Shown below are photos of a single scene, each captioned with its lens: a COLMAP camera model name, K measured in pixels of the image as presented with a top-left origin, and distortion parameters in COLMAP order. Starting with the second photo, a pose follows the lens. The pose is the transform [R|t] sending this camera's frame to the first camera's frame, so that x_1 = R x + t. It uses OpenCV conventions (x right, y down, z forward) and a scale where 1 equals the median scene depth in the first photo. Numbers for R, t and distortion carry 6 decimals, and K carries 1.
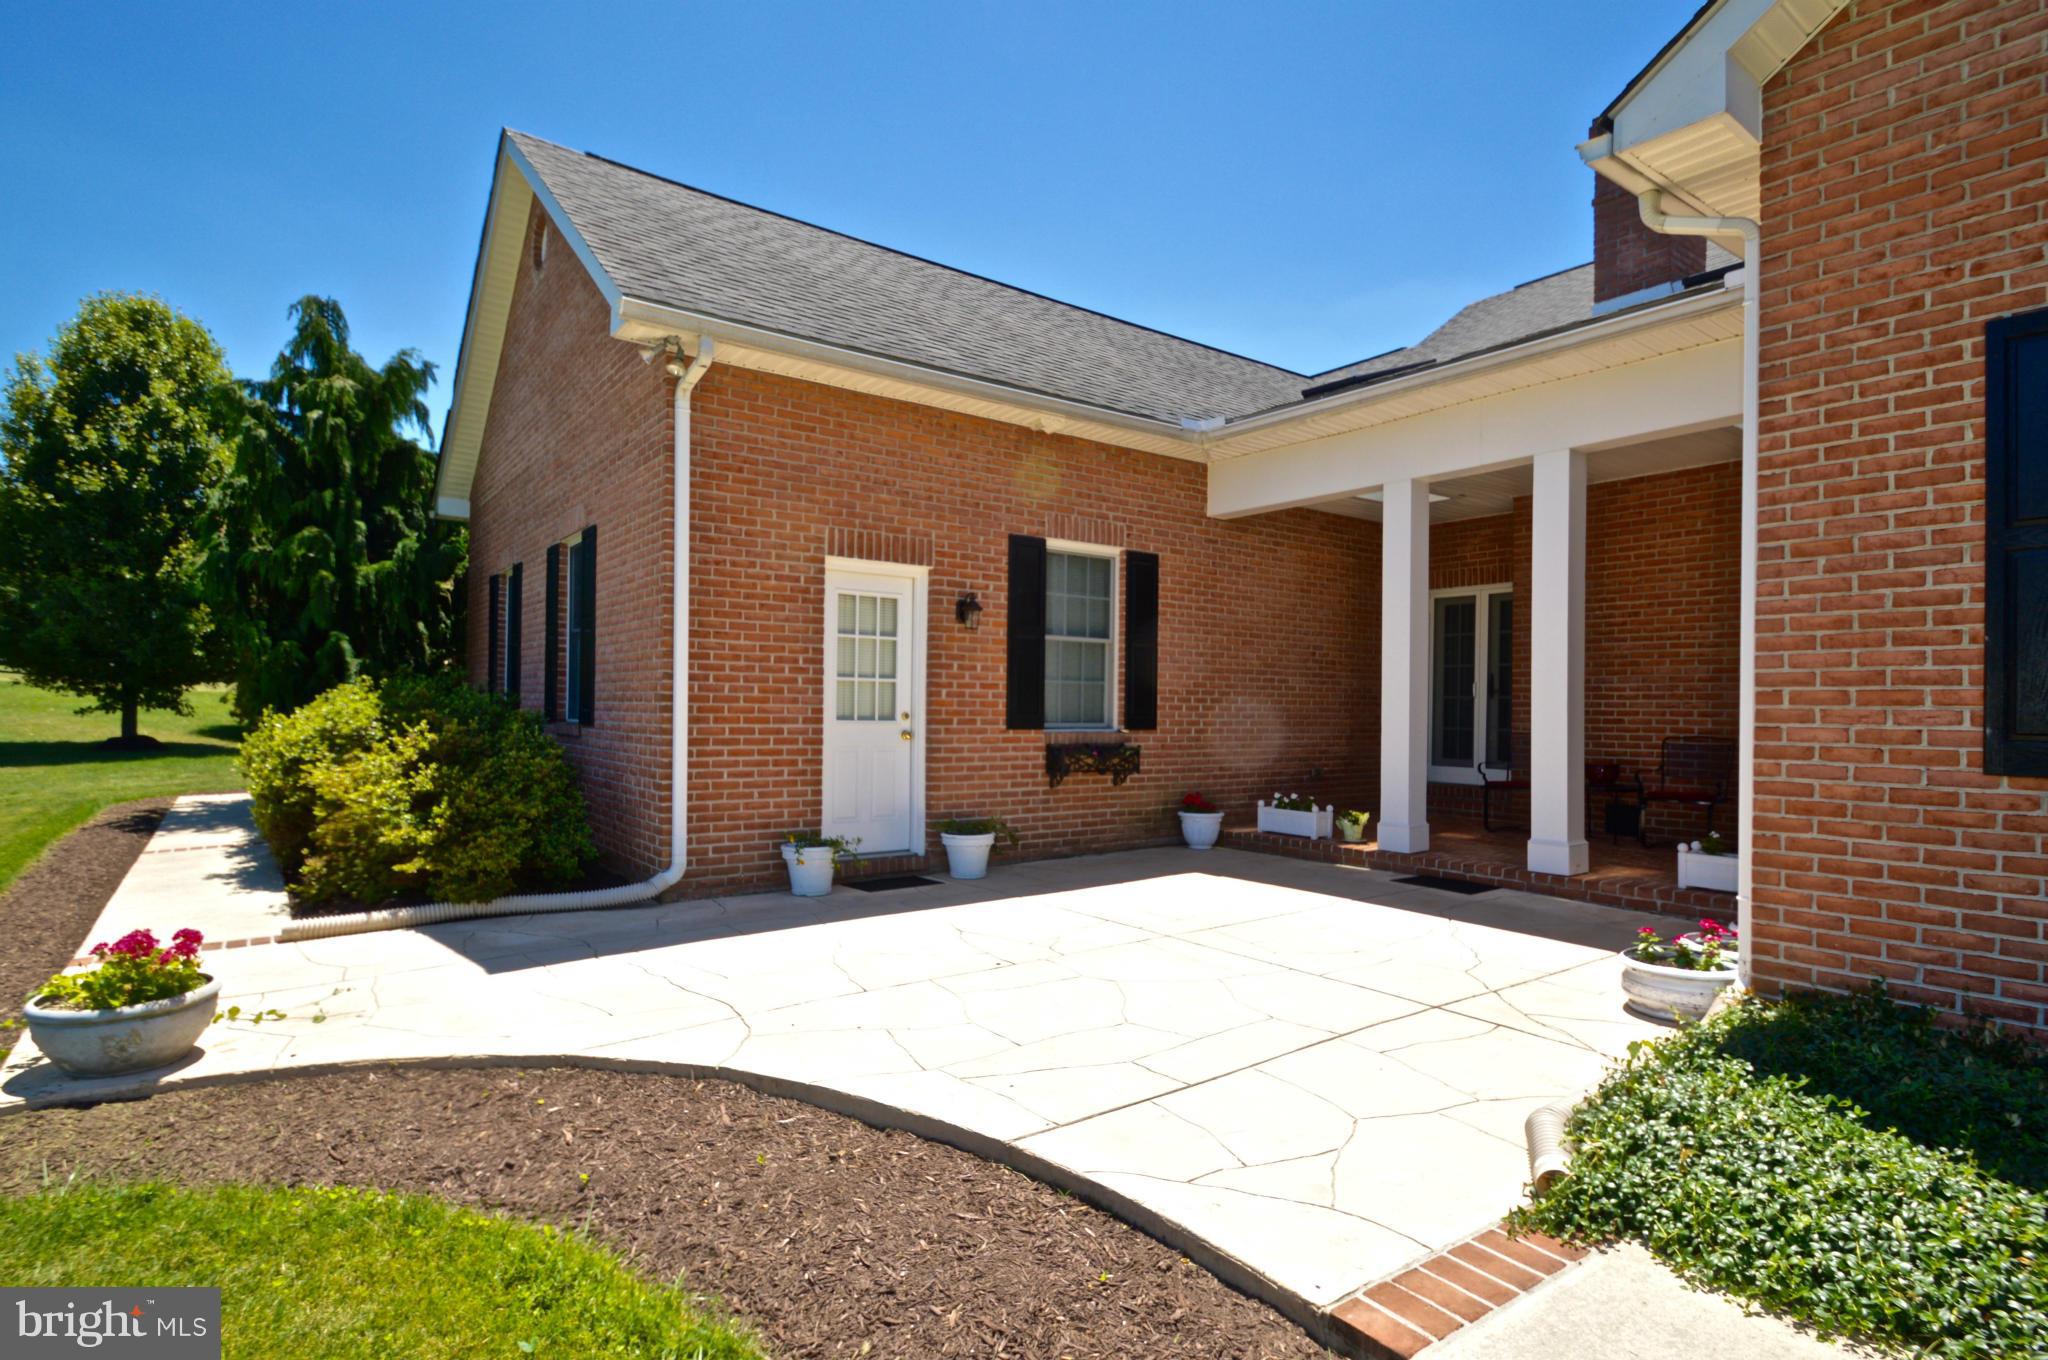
lens RADIAL K [[1030.6, 0, 1021.7], [0, 1030.6, 699.2], [0, 0, 1]] dist [0.001271, 0.000264]
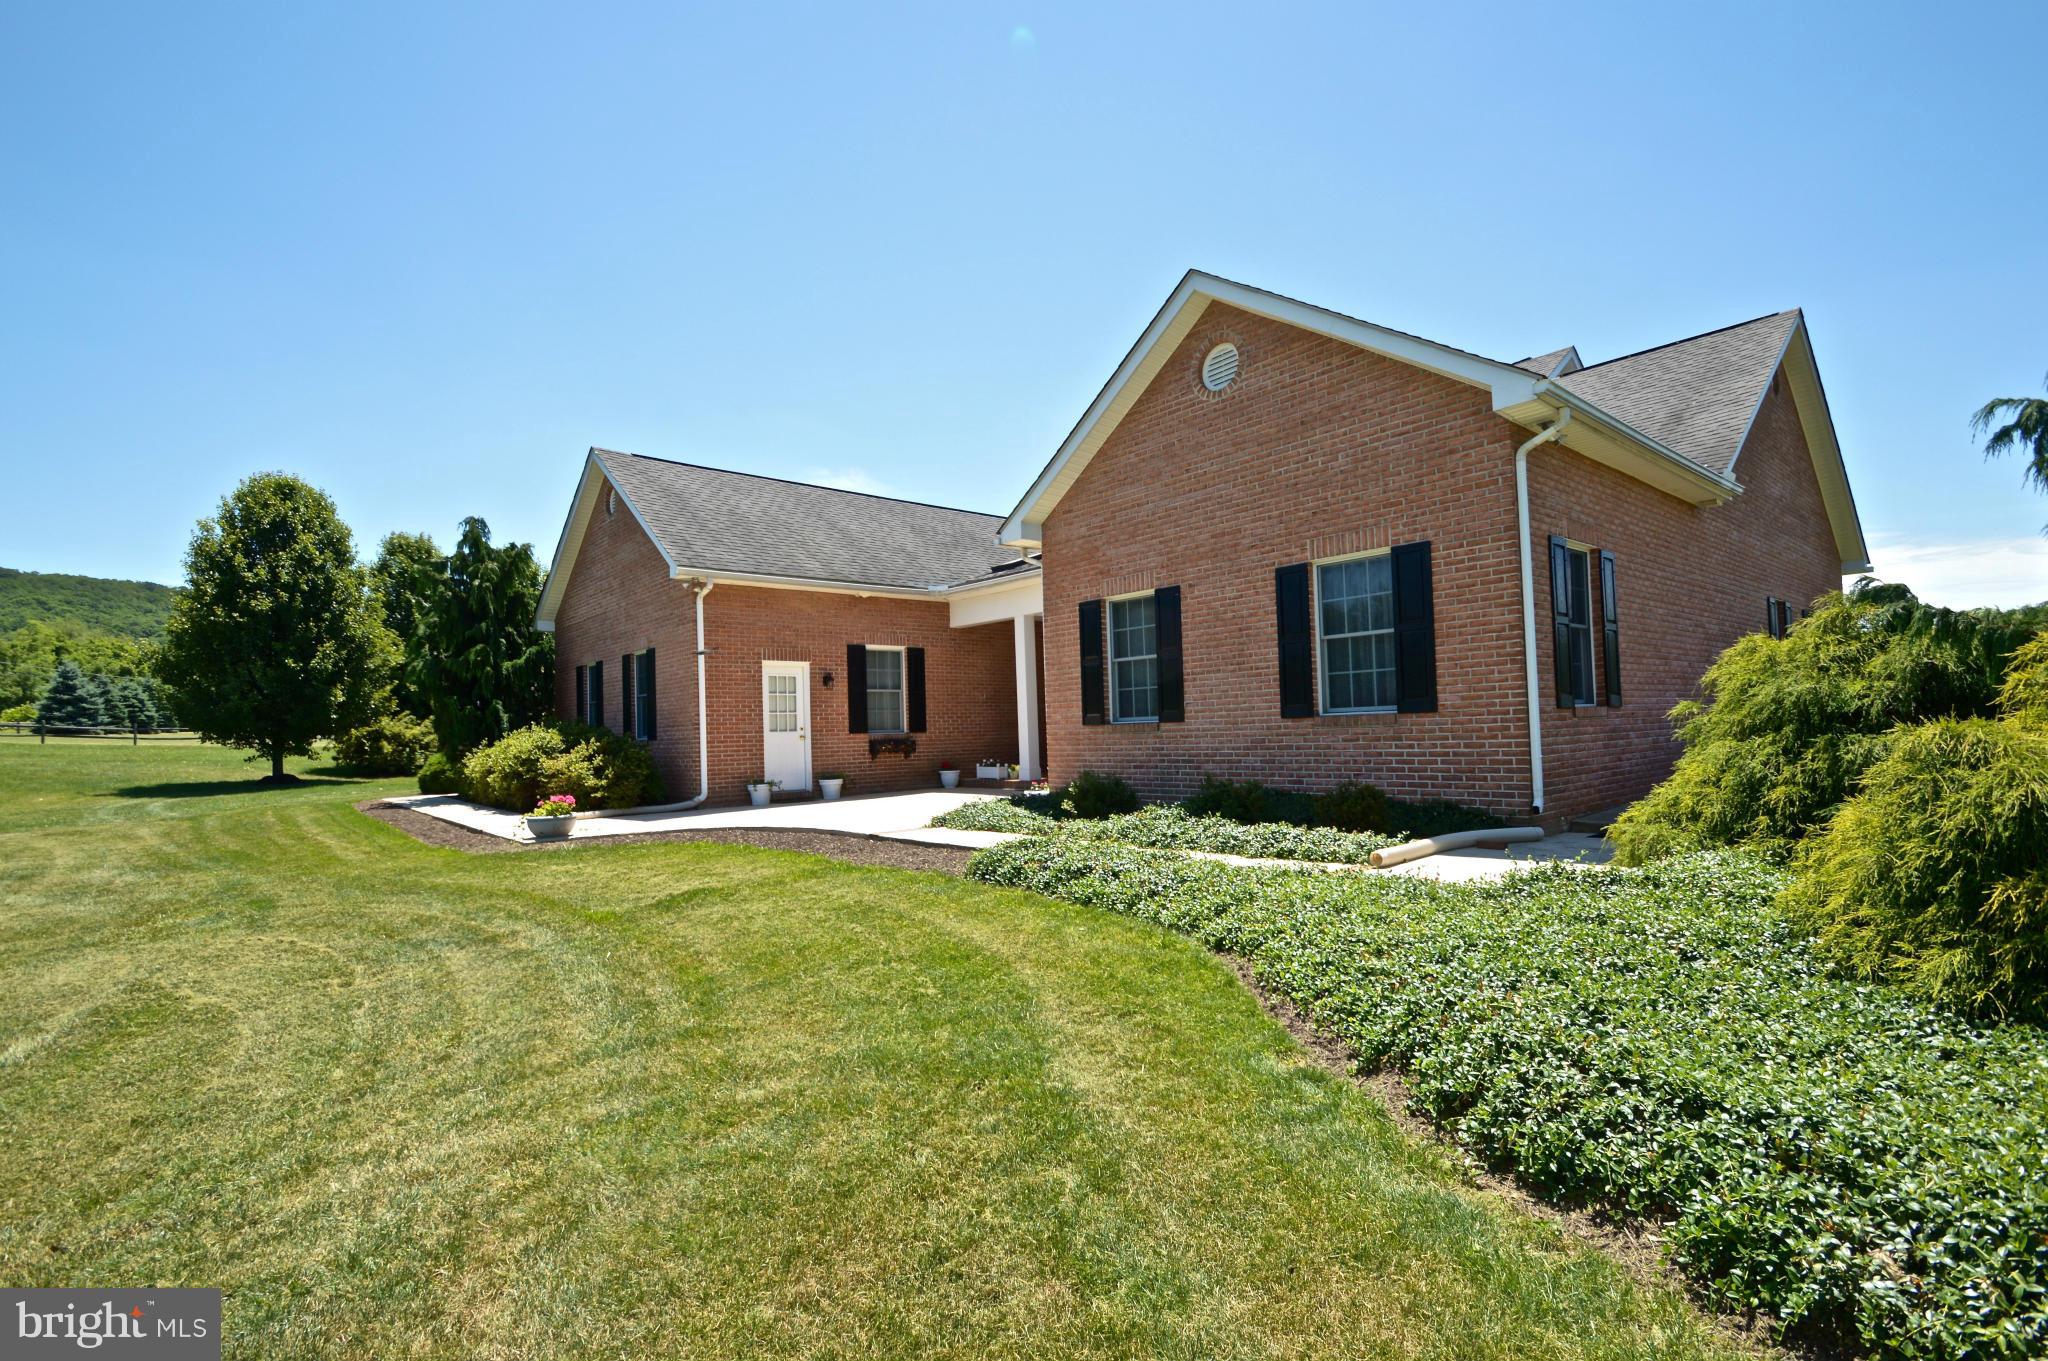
lens RADIAL K [[844.4, 0, 1004.9], [0, 844.4, 714.4], [0, 0, 1]] dist [-0.000125, -0.000097]
pose [[0.995510, -0.039859, 0.085851, 0.145733], [0.041018, 0.999089, -0.011785, 0.020837], [-0.085303, 0.015254, 0.996238, -0.736442]]
